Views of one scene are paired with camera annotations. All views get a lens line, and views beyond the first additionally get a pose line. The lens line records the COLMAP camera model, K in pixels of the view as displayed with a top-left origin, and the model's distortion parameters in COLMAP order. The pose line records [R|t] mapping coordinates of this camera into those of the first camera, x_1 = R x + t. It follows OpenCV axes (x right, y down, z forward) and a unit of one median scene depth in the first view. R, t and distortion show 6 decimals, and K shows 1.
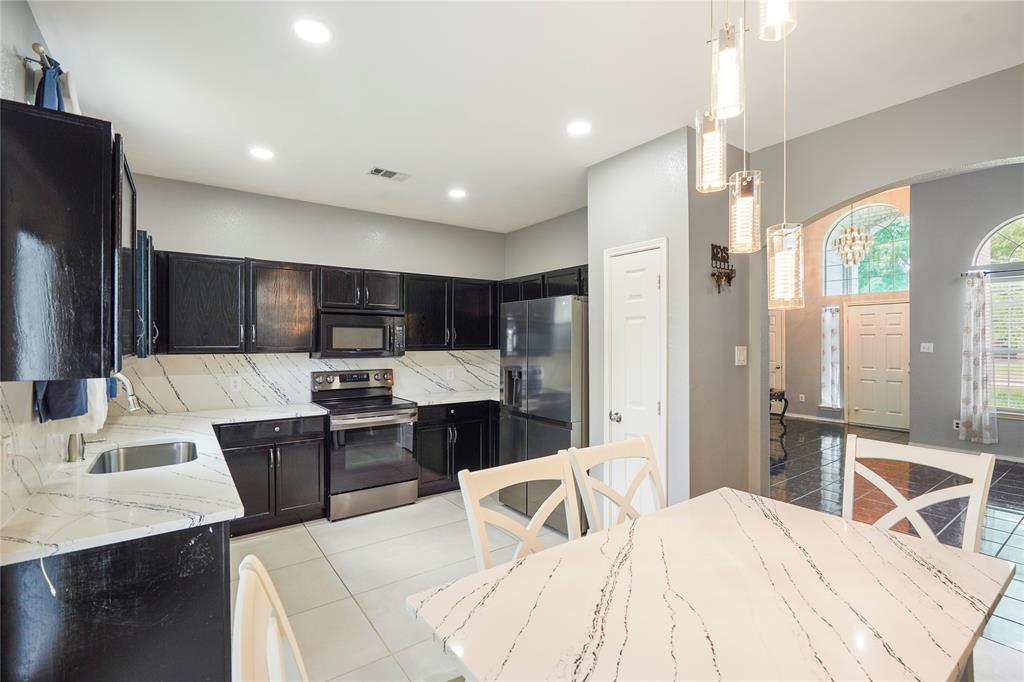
lens RADIAL K [[465.4, 0, 508.2], [0, 465.4, 343.9], [0, 0, 1]] dist [0.000511, 0.000046]
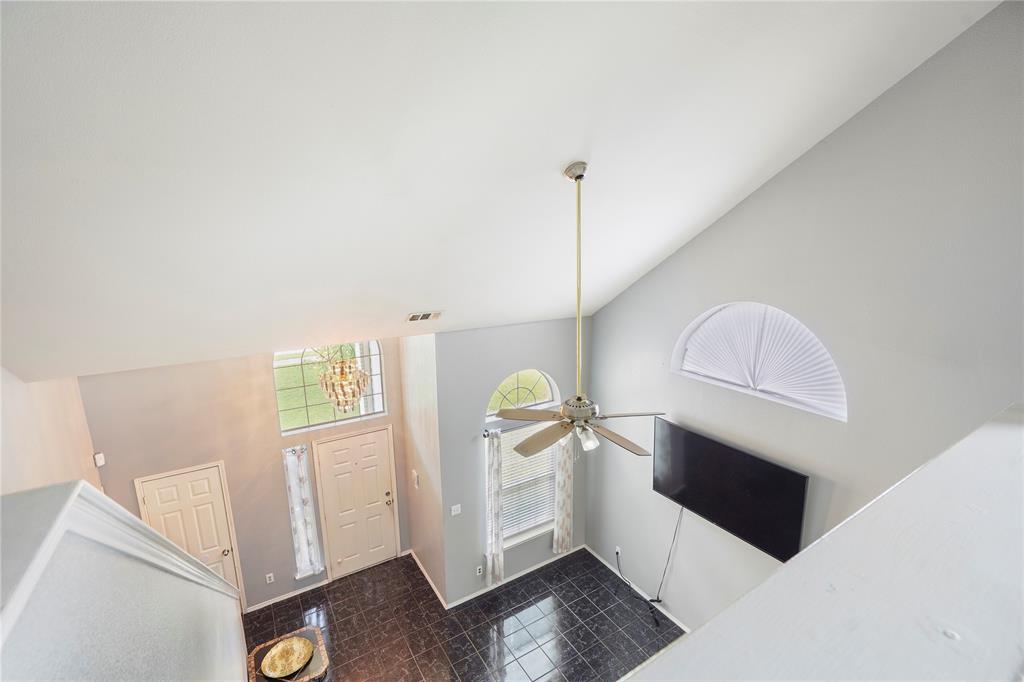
lens RADIAL K [[465.4, 0, 508.2], [0, 465.4, 343.9], [0, 0, 1]] dist [0.000511, 0.000046]
pose [[0.073093, -0.228088, 0.970893, 0.085420], [0.008510, 0.973604, 0.228084, -0.442299], [-0.997289, -0.008410, 0.073105, 0.718831]]
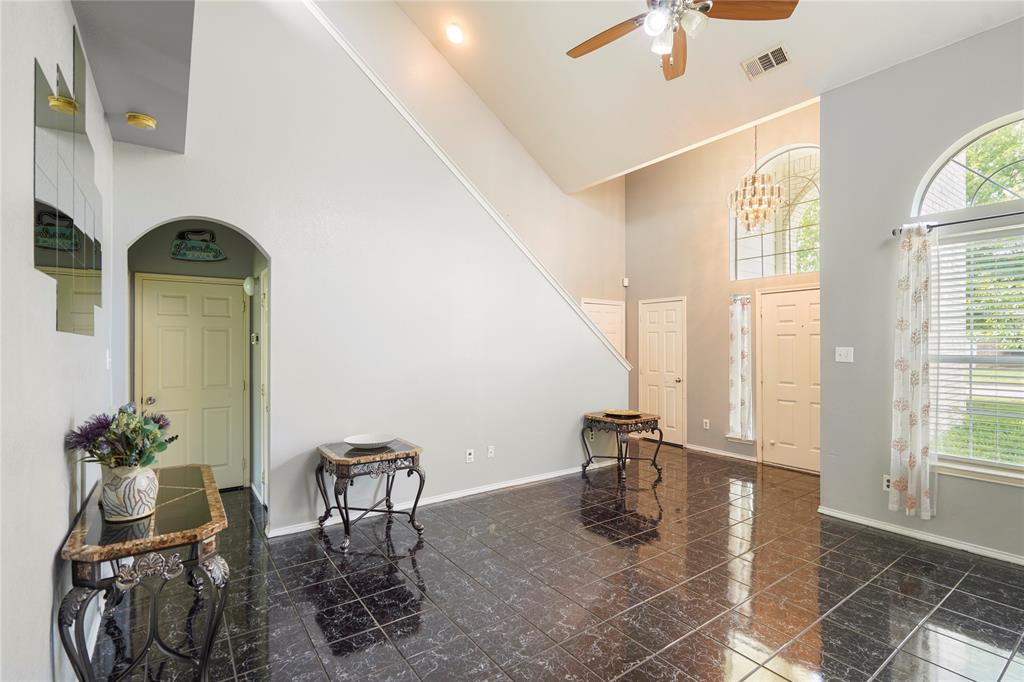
lens RADIAL K [[476.1, 0, 505.3], [0, 476.1, 348.9], [0, 0, 1]] dist [0.000284, 0.000140]
pose [[0.999880, -0.000351, -0.015466, 0.396015], [0.000361, 1.000000, 0.000632, 0.000093], [0.015466, -0.000637, 0.999880, 0.311498]]
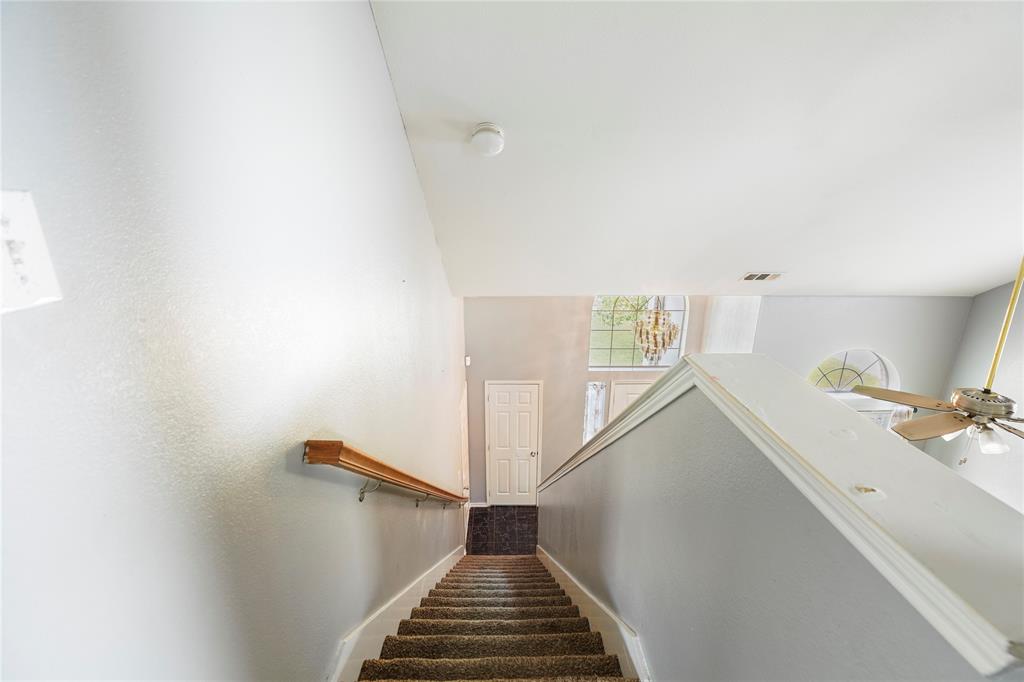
lens RADIAL K [[465.4, 0, 508.2], [0, 465.4, 343.9], [0, 0, 1]] dist [0.000511, 0.000046]
pose [[0.578621, -0.254341, 0.774925, 0.012247], [0.004851, 0.951189, 0.308571, -0.441933], [-0.815582, -0.174786, 0.551612, 0.794857]]
